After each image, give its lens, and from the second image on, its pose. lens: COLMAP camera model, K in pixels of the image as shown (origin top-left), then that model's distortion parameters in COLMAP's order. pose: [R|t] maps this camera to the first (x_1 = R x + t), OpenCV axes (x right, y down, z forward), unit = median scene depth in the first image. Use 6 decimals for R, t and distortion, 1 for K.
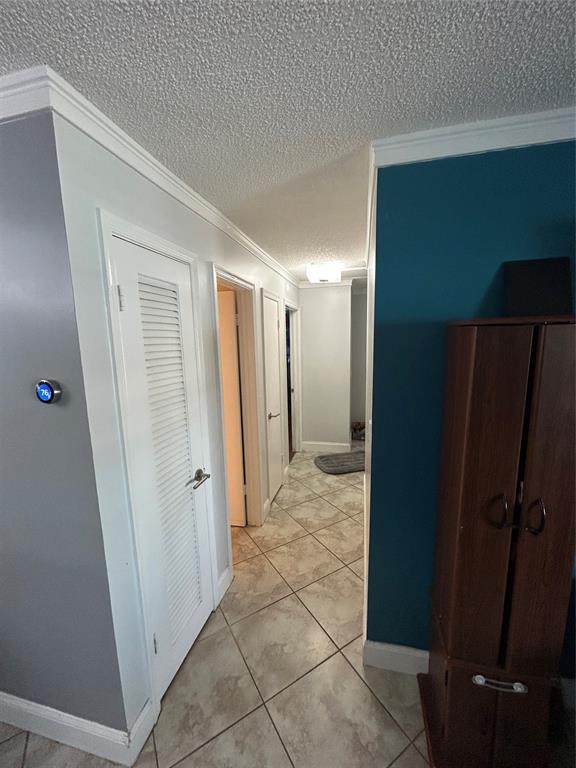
lens RADIAL K [[309.6, 0, 290.2], [0, 309.6, 385.4], [0, 0, 1]] dist [0.001373, 0.000375]
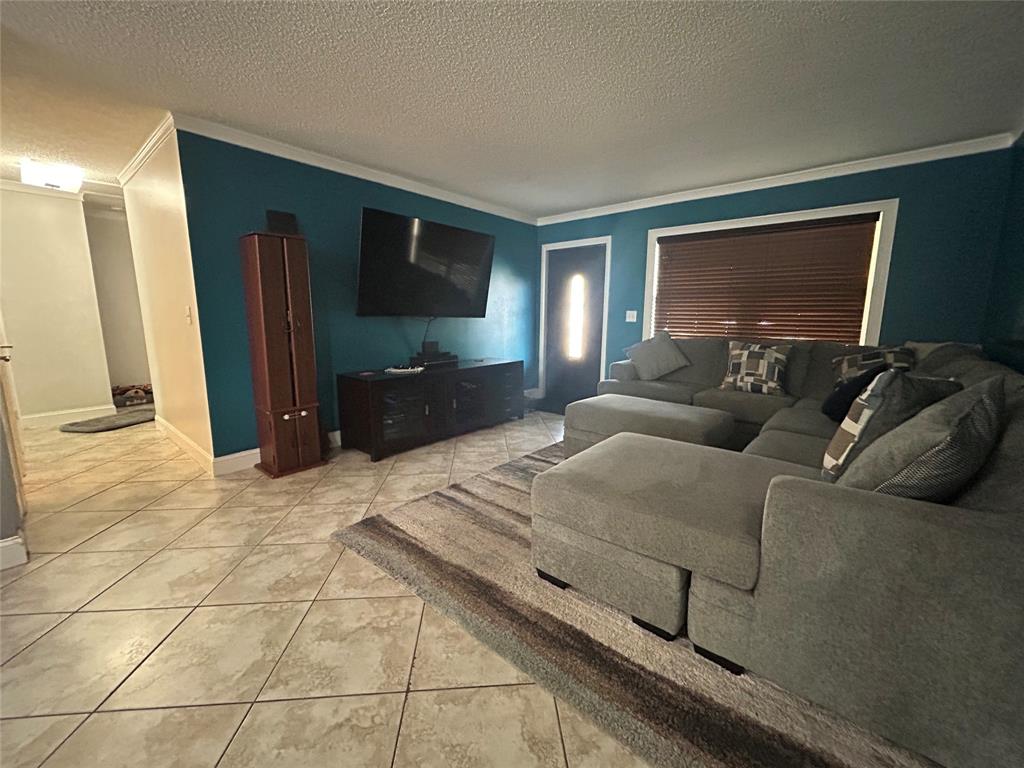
lens RADIAL K [[412.8, 0, 513.1], [0, 412.8, 382.1], [0, 0, 1]] dist [0.001373, 0.000375]
pose [[0.459288, -0.120401, 0.880090, -0.756620], [0.120926, 0.990023, 0.072333, 0.506069], [-0.880018, 0.073204, 0.469265, -1.134920]]
